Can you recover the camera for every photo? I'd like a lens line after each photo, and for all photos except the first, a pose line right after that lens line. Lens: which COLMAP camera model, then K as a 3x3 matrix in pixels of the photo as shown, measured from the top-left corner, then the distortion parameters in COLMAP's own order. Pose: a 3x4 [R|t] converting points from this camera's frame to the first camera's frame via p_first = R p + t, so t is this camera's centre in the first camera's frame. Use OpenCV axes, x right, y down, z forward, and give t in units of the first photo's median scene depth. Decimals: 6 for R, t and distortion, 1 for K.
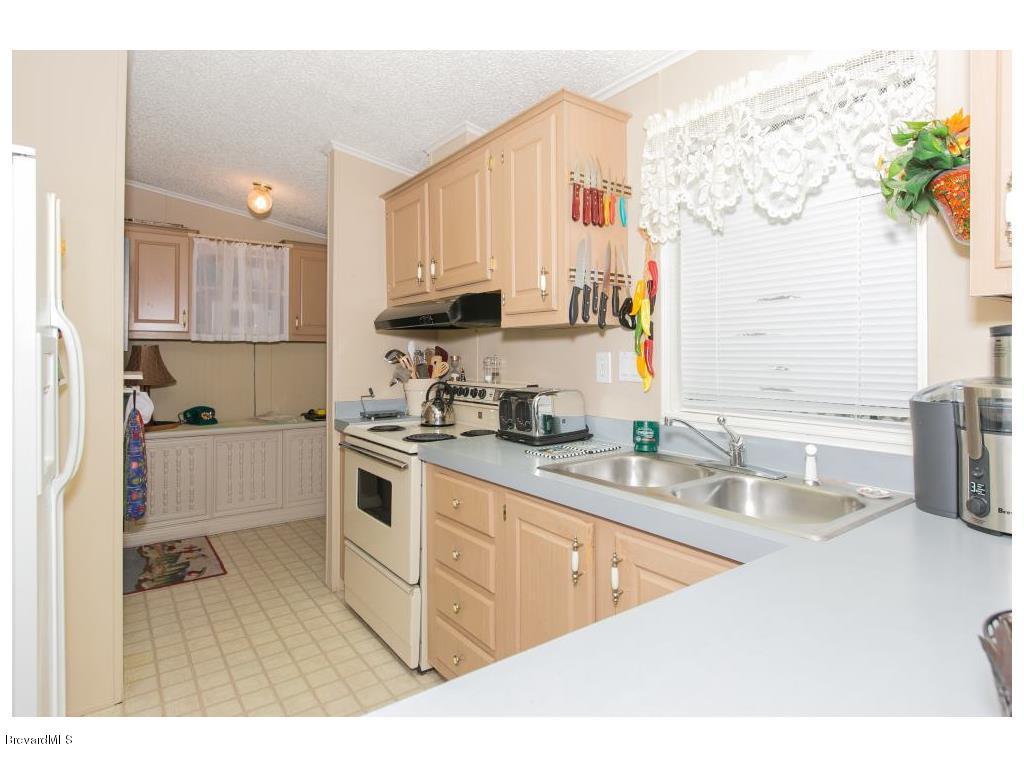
lens RADIAL K [[553.8, 0, 512.0], [0, 553.8, 384.0], [0, 0, 1]] dist [0.000218, -0.000004]
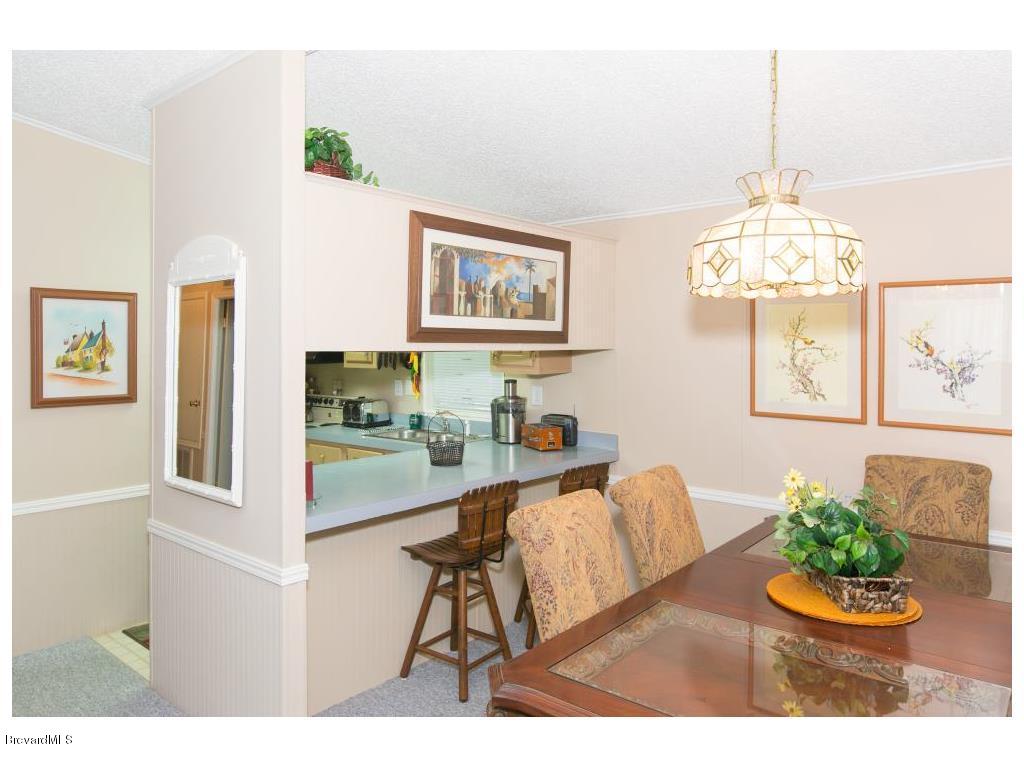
lens RADIAL K [[701.8, 0, 516.3], [0, 701.8, 379.8], [0, 0, 1]] dist [0.001921, 0.001502]
pose [[0.972288, -0.020444, 0.232893, -0.004523], [0.019360, 0.999788, 0.006940, -0.070349], [-0.232985, -0.002239, 0.972478, -1.567160]]
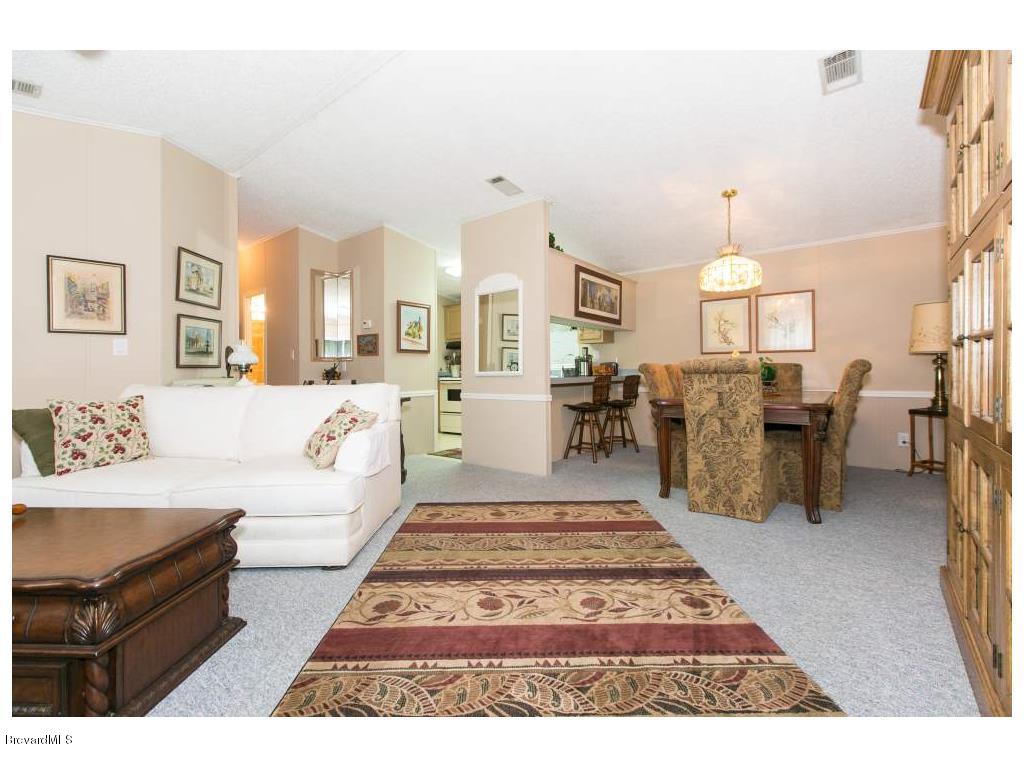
lens RADIAL K [[436.5, 0, 512.0], [0, 436.5, 384.0], [0, 0, 1]] dist [-0.000354, -0.000097]
pose [[0.963284, -0.023357, 0.267467, -0.789068], [0.029793, 0.999355, -0.020028, 0.235674], [-0.266827, 0.027261, 0.963359, -2.173182]]
